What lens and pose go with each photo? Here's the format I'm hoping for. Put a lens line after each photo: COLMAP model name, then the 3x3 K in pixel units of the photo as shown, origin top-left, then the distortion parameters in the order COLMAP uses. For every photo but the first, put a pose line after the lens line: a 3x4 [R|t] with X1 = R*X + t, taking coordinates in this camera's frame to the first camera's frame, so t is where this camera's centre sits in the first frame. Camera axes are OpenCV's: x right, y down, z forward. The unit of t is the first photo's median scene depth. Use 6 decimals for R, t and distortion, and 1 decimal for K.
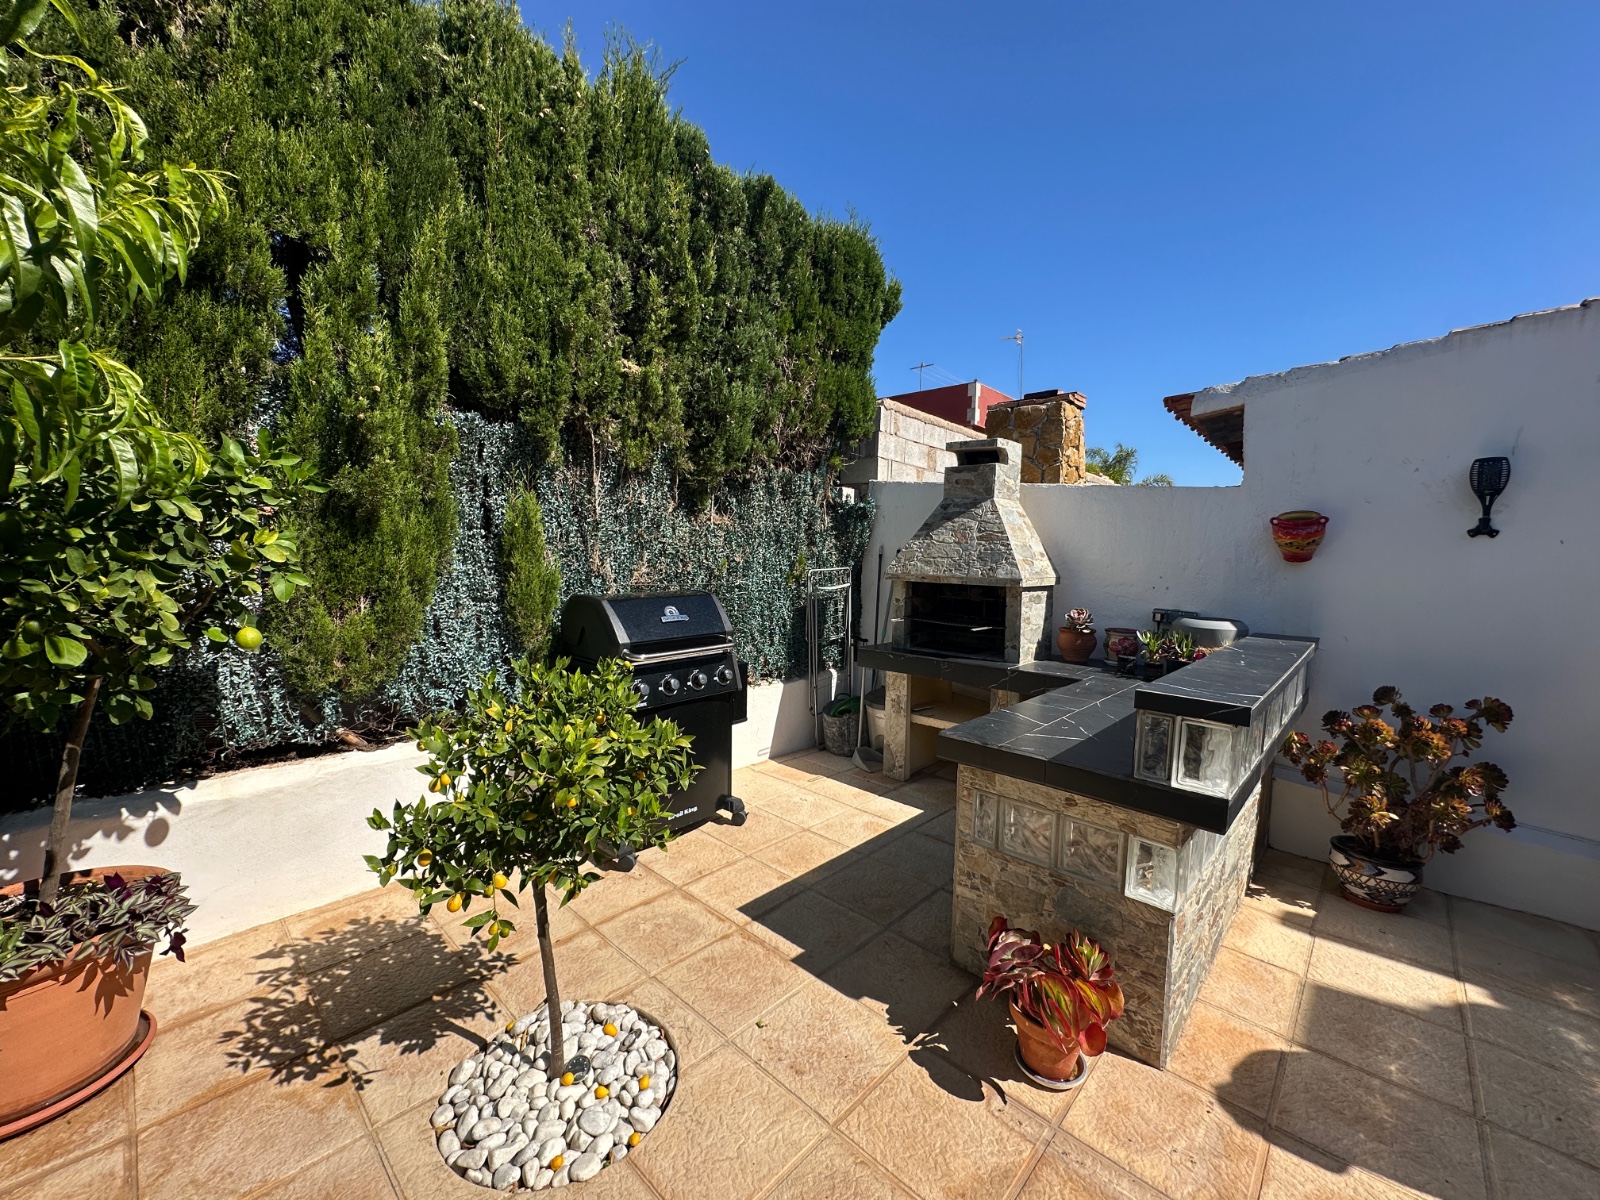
lens RADIAL K [[638.5, 0, 801.5], [0, 638.5, 600.4], [0, 0, 1]] dist [-0.002371, 0.001164]
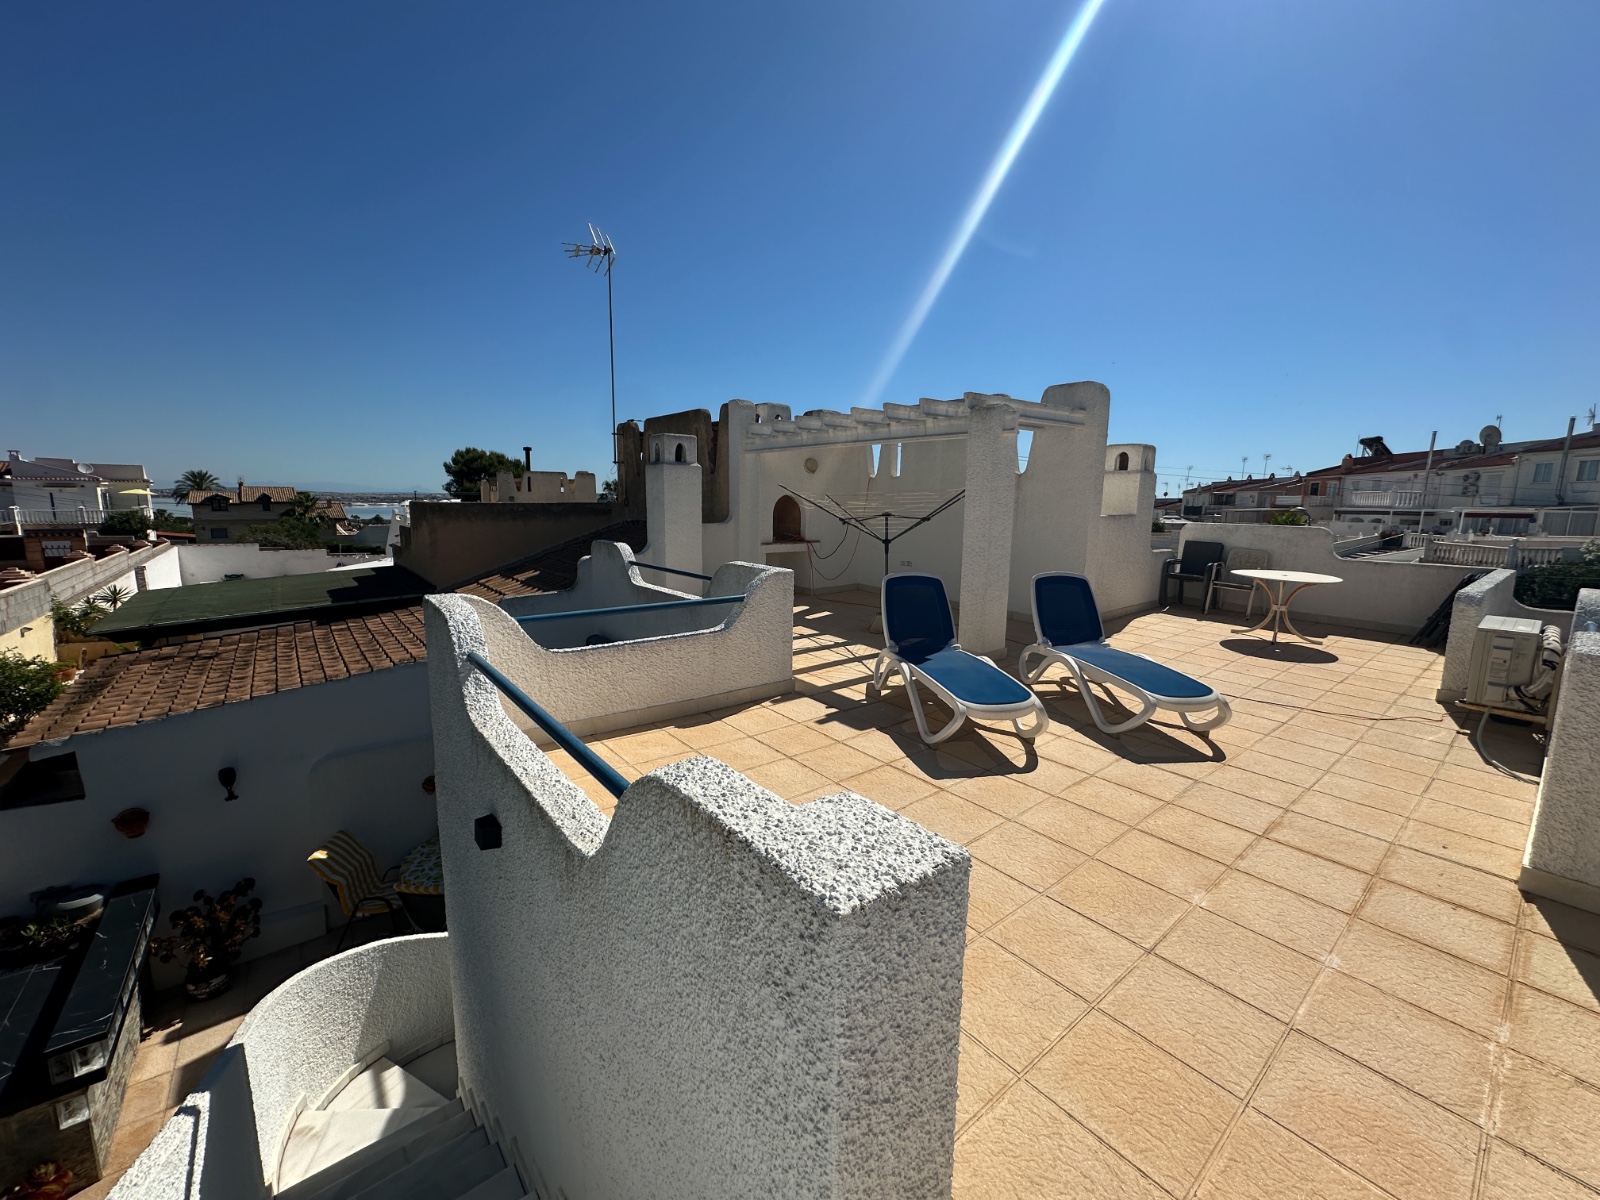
lens RADIAL K [[638.5, 0, 797.8], [0, 638.5, 594.4], [0, 0, 1]] dist [-0.002371, 0.001164]
pose [[0.153077, -0.167281, 0.973953, -0.623566], [0.063132, 0.985211, 0.159293, -1.034517], [-0.986196, 0.037104, 0.161373, -1.279282]]
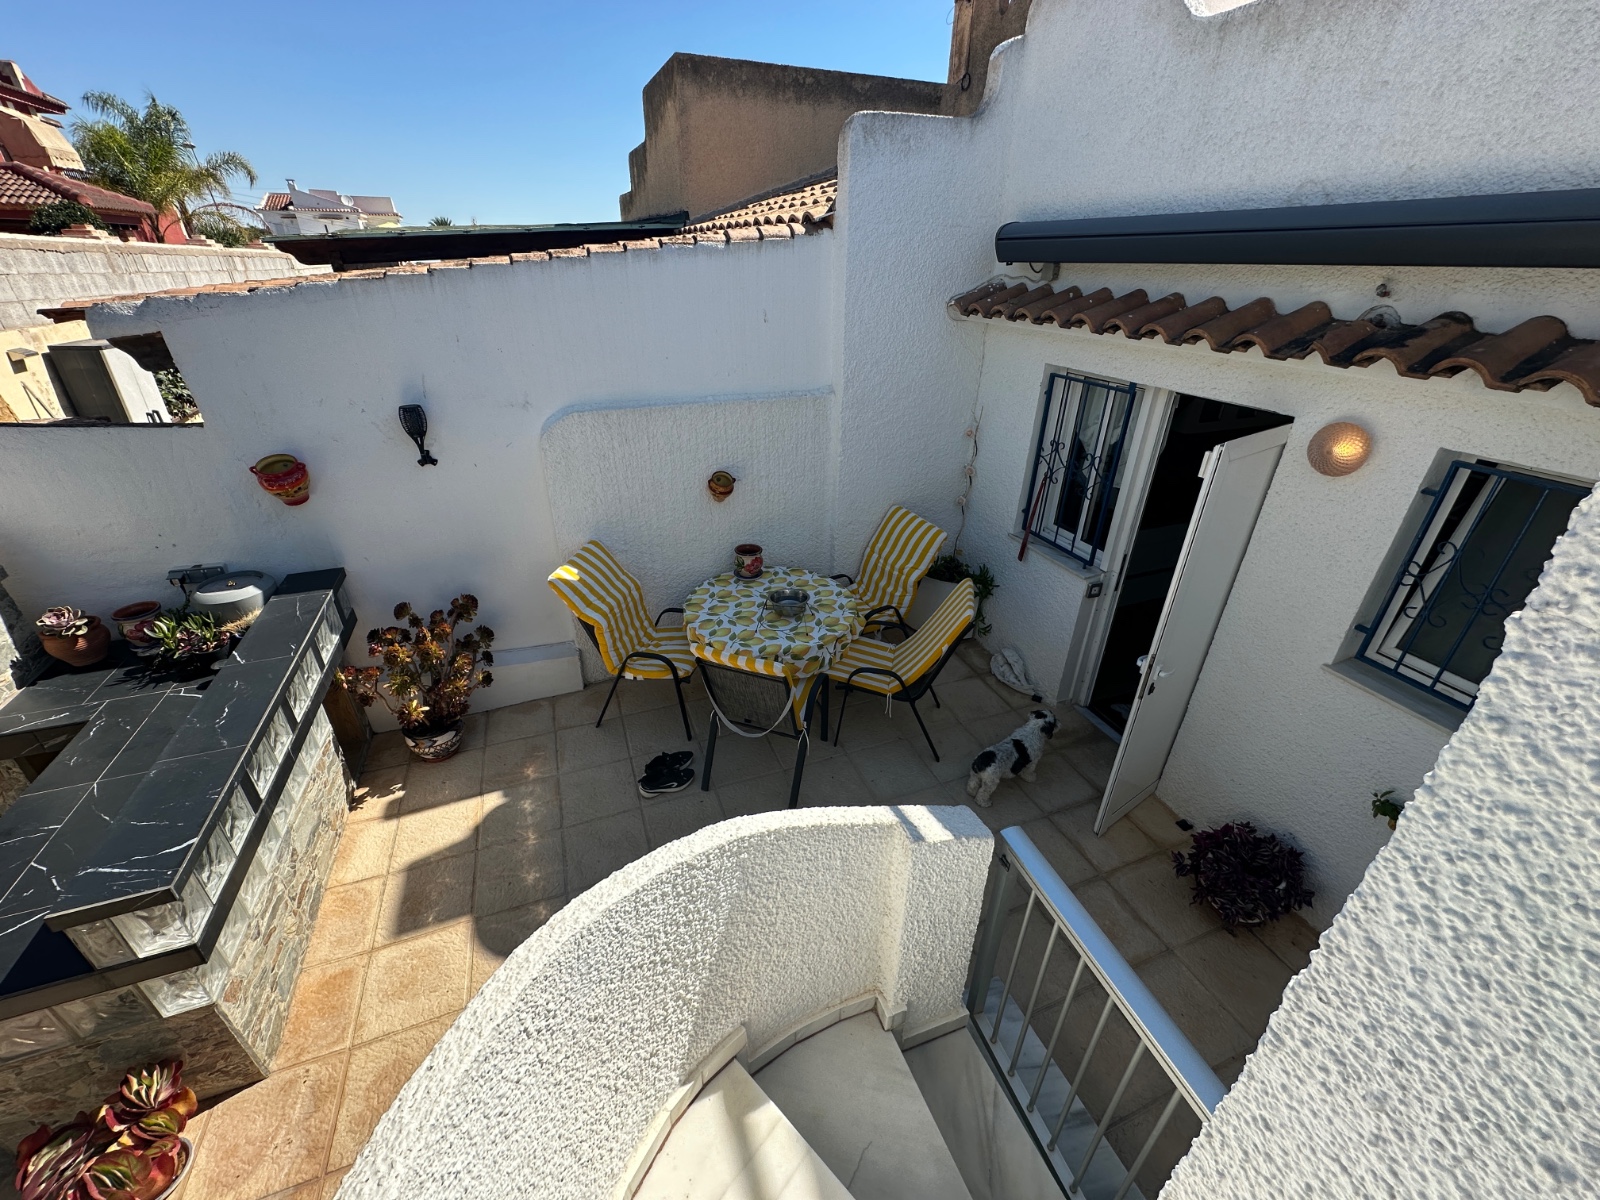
lens RADIAL K [[638.5, 0, 793.1], [0, 638.5, 593.3], [0, 0, 1]] dist [-0.002371, 0.001164]
pose [[0.441084, -0.435728, 0.784593, 0.310175], [0.067719, 0.887898, 0.455029, -0.410715], [-0.894907, -0.147574, 0.421145, -0.202114]]
